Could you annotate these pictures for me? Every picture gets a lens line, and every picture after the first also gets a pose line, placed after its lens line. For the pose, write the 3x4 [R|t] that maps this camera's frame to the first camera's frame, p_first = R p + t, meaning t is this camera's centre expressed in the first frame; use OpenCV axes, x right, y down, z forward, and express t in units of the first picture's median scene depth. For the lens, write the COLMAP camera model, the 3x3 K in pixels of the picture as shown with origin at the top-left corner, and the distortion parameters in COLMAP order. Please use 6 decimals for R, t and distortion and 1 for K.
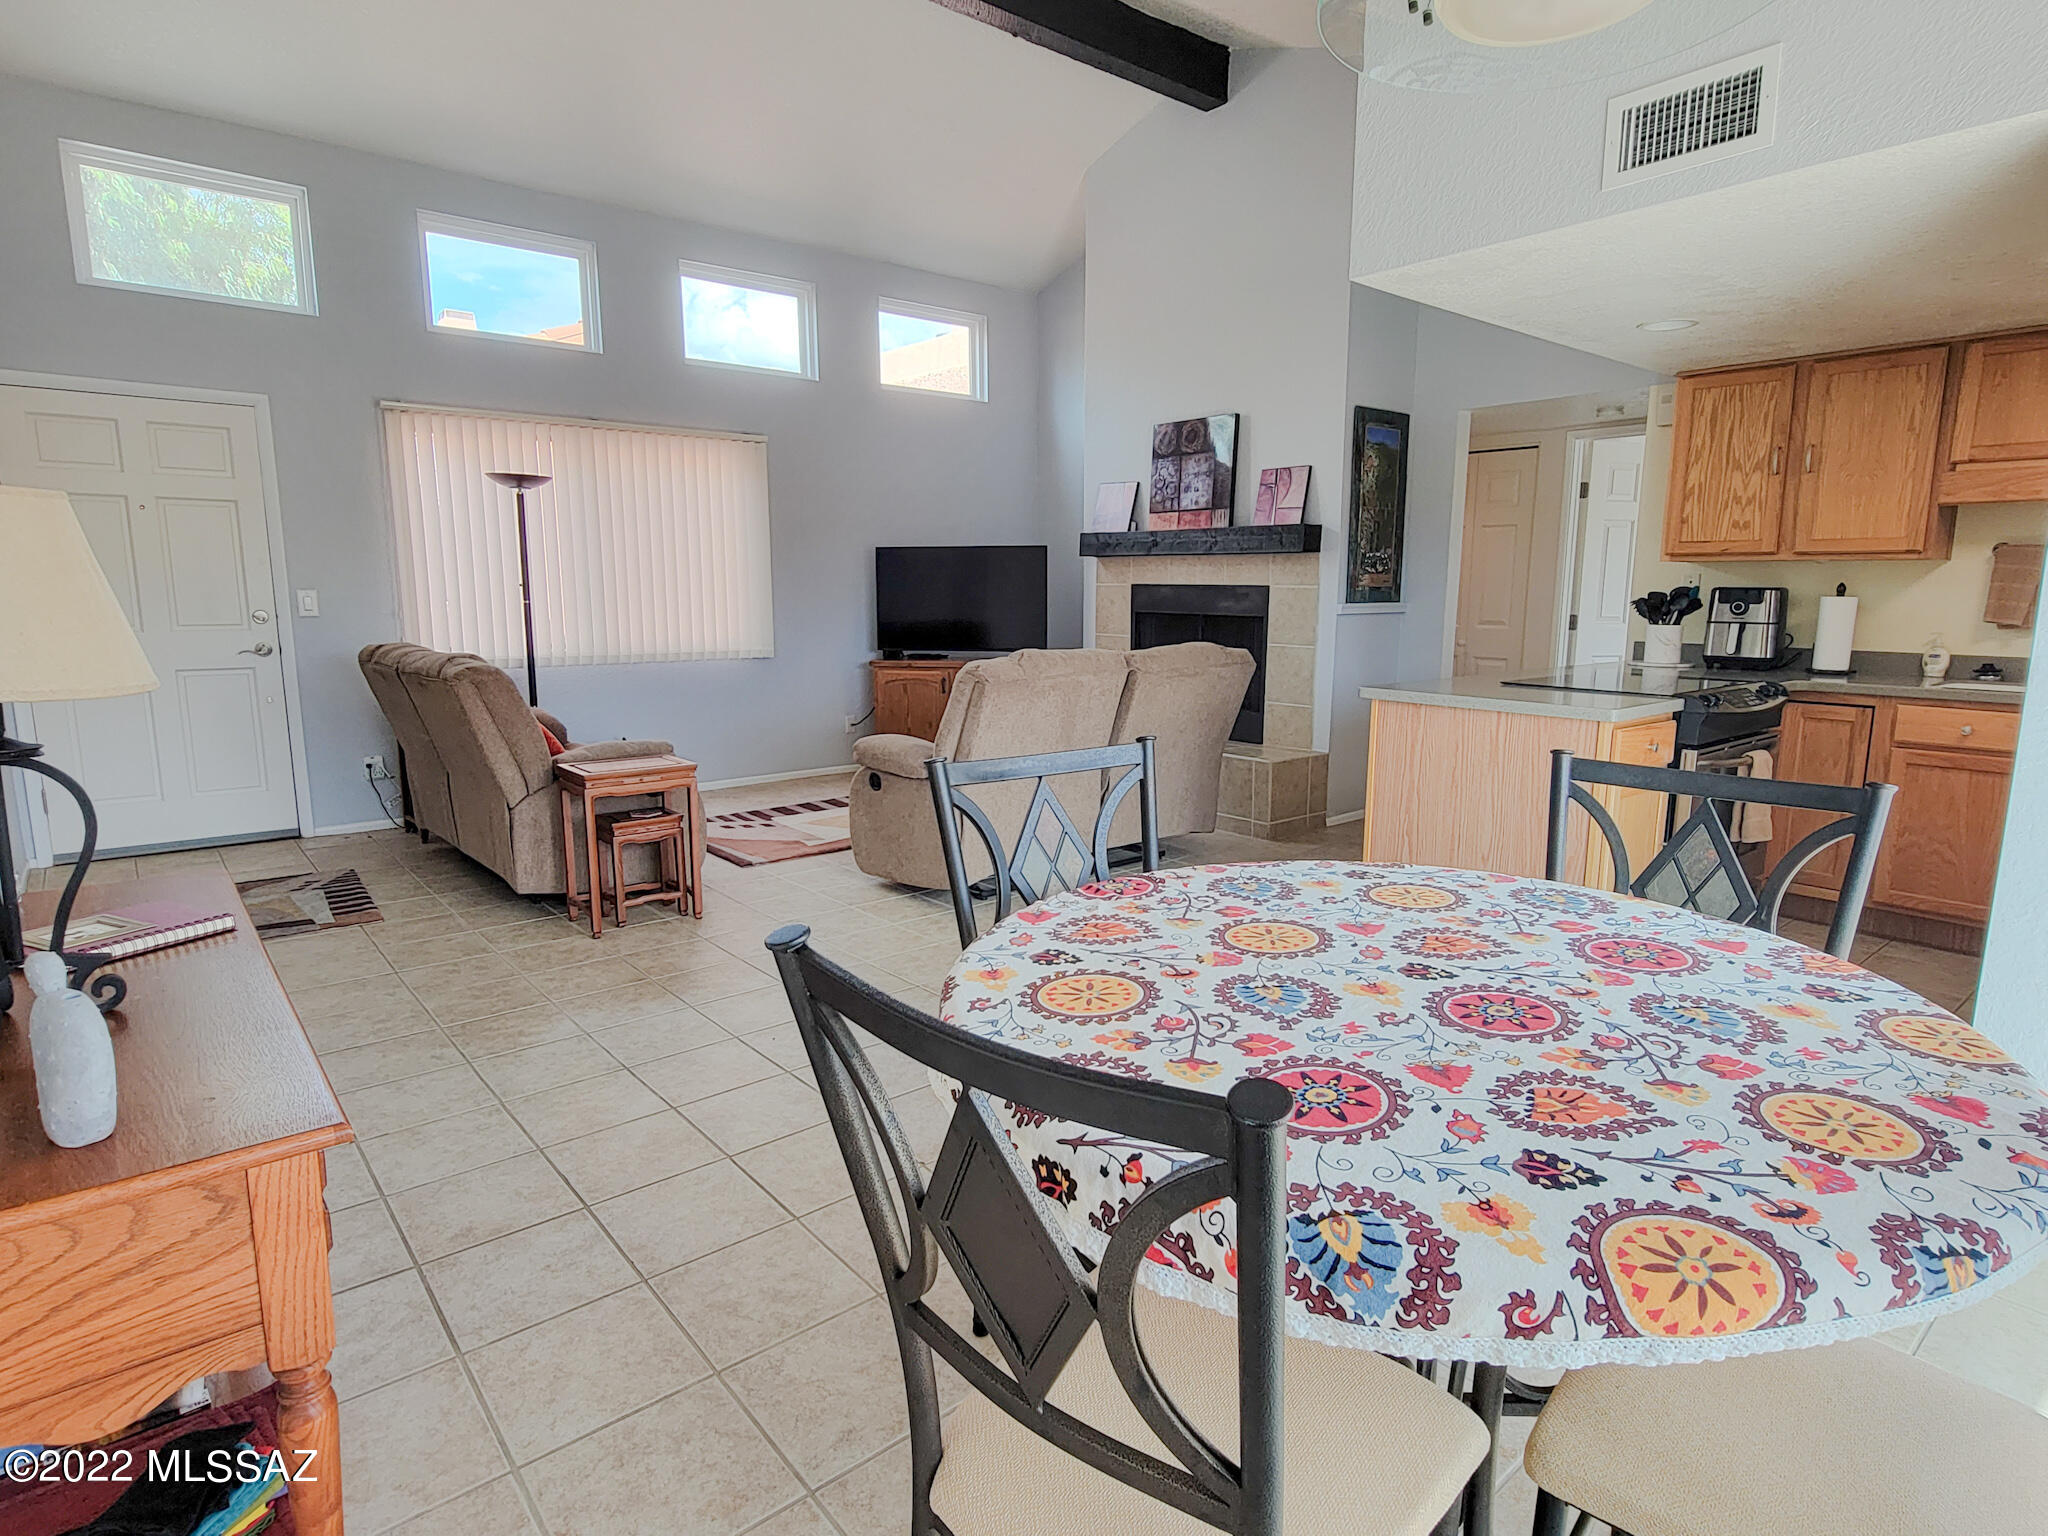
lens RADIAL K [[1115.4, 0, 1024.0], [0, 1115.4, 768.0], [0, 0, 1]] dist [-0.002709, -0.000582]
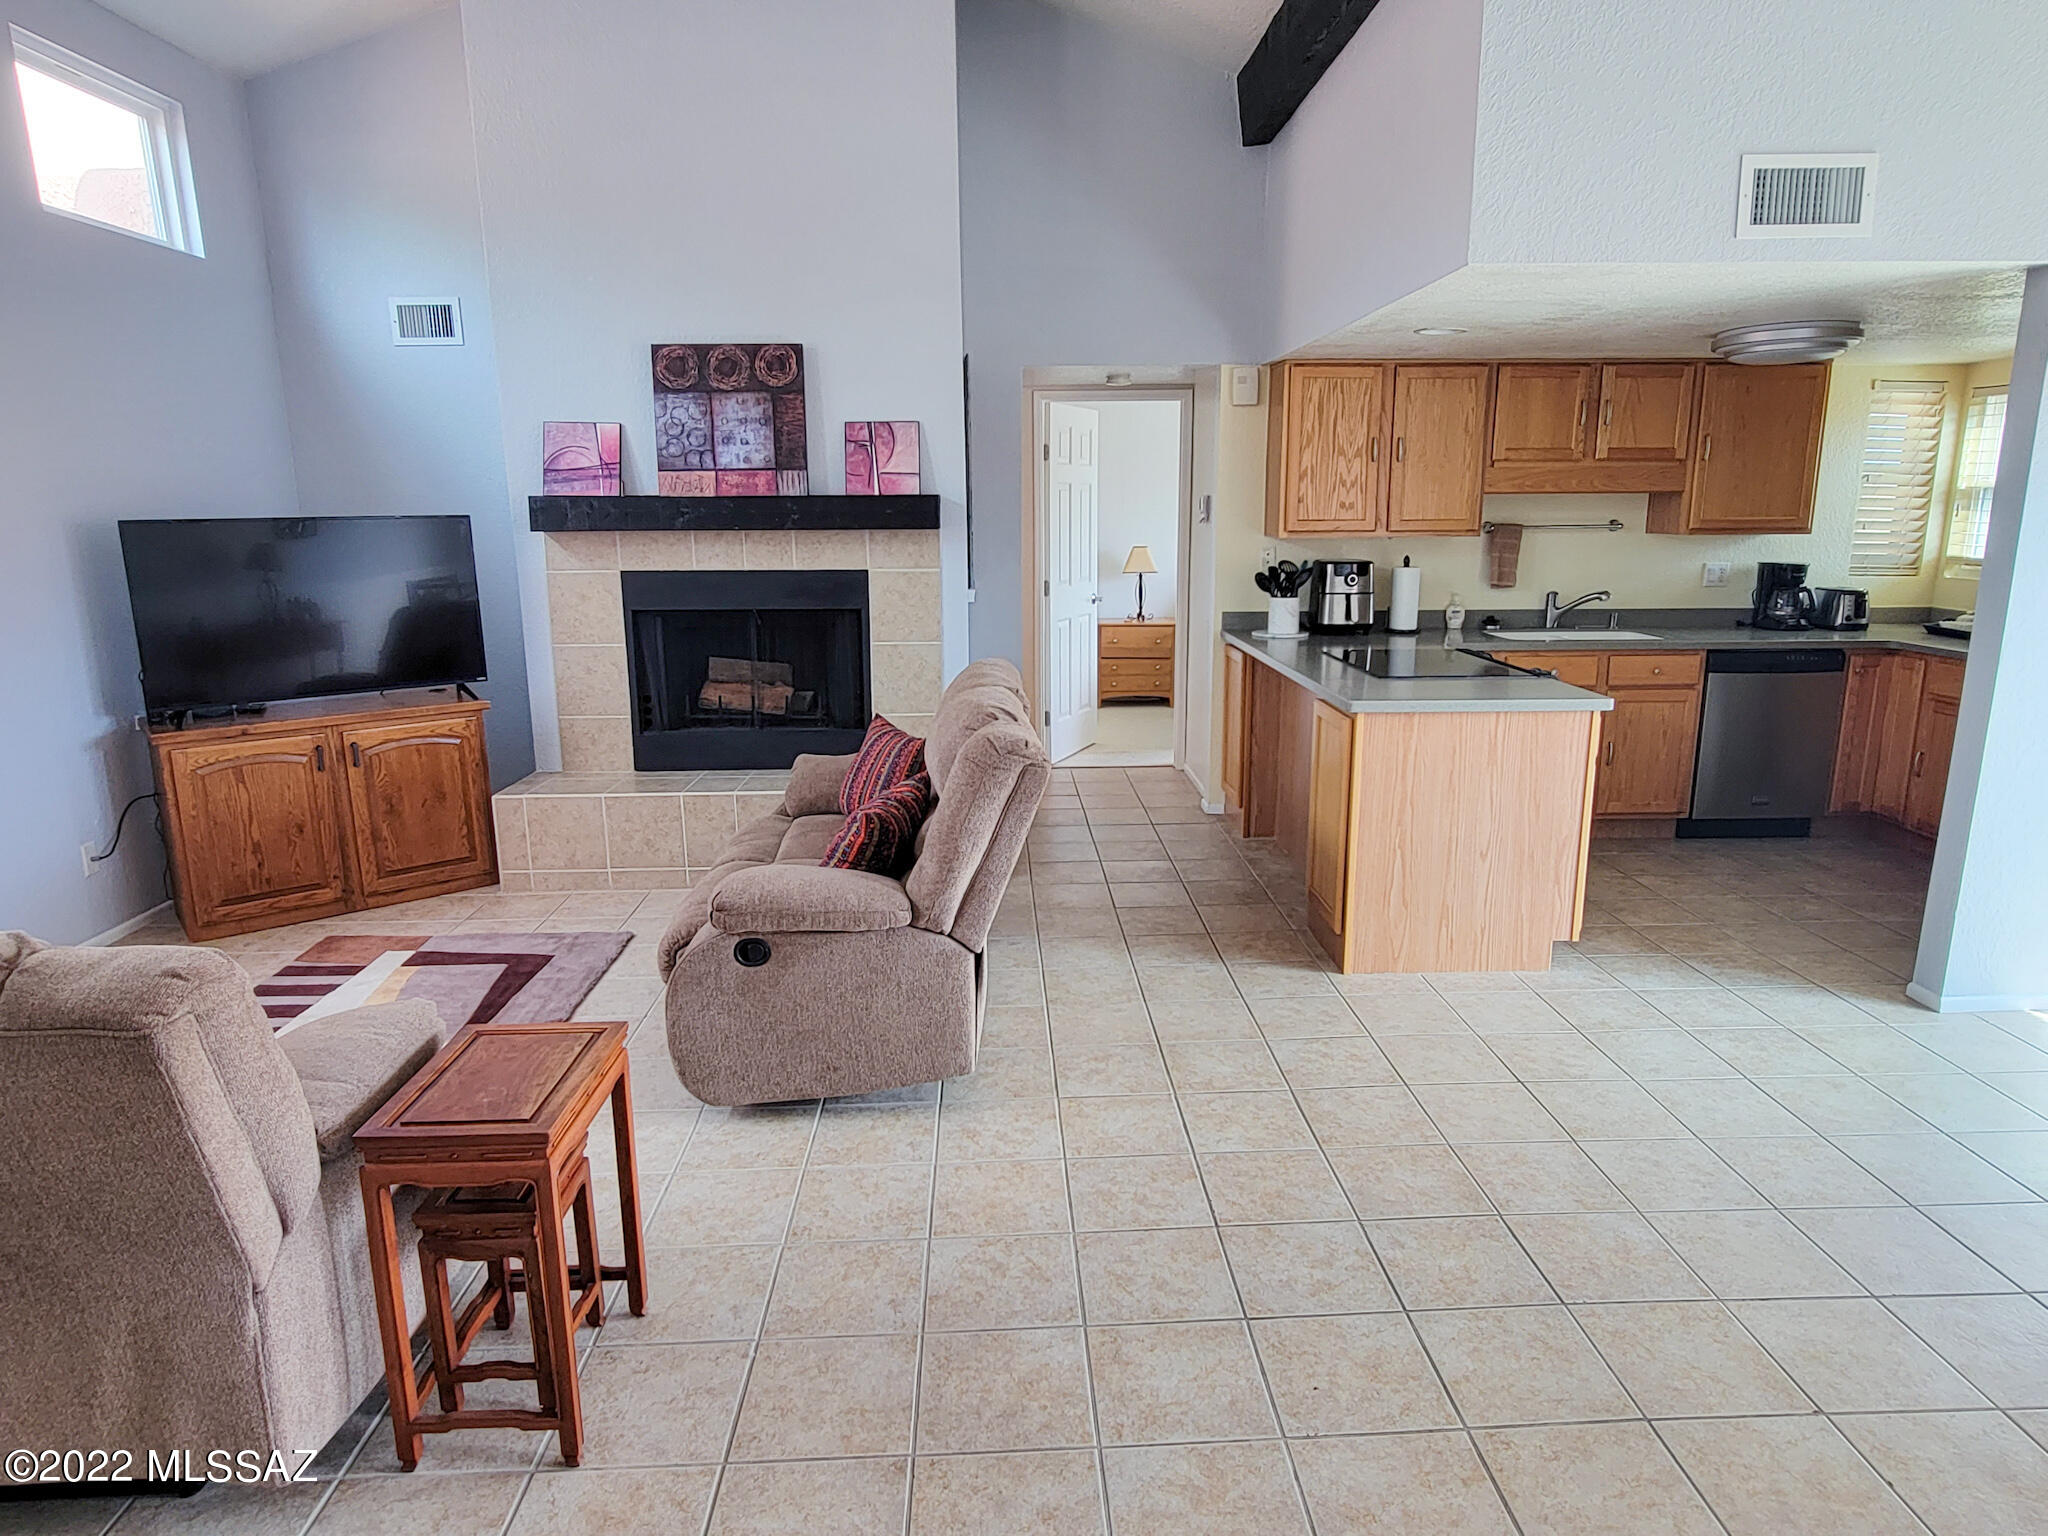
lens RADIAL K [[1257.8, 0, 1024.0], [0, 1257.8, 768.0], [0, 0, 1]] dist [-0.004671, -0.003107]
pose [[0.611082, -0.172475, 0.772548, -0.438436], [0.137900, 0.984245, 0.110659, -0.111447], [-0.779463, 0.038913, 0.625239, 0.370032]]
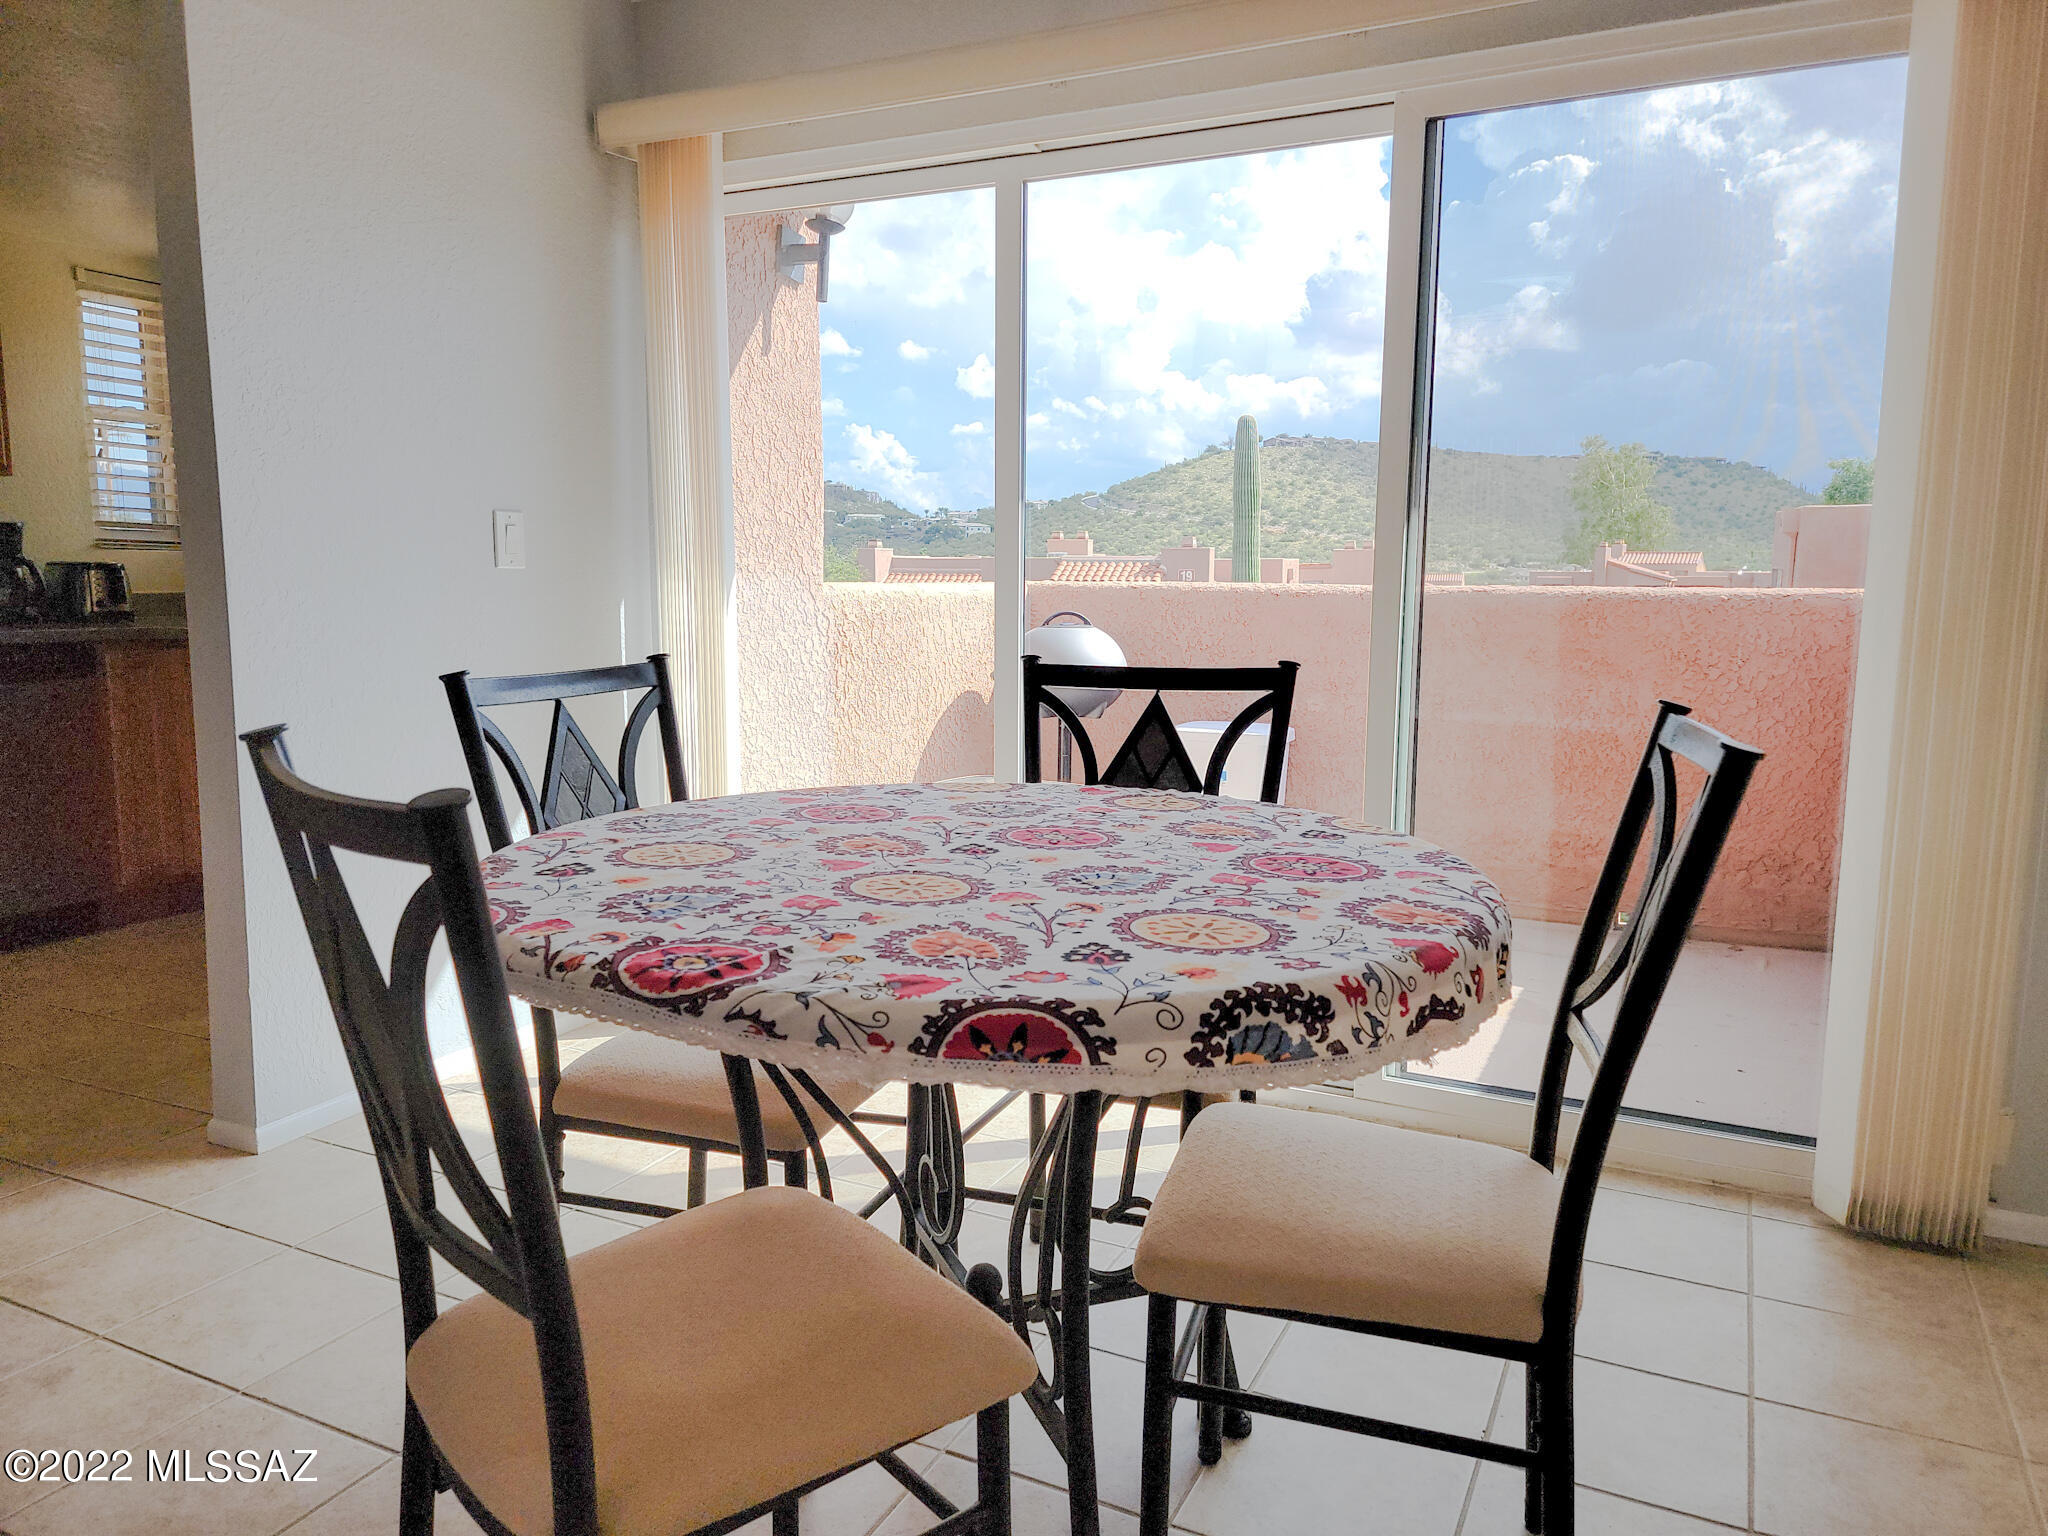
lens RADIAL K [[1425.0, 0, 1024.0], [0, 1425.0, 768.0], [0, 0, 1]] dist [0.033253, 0.000185]
pose [[-0.398477, -0.133468, 0.907415, -0.167666], [0.143140, 0.968183, 0.205264, -0.028673], [-0.905940, 0.211680, -0.366694, 0.329299]]
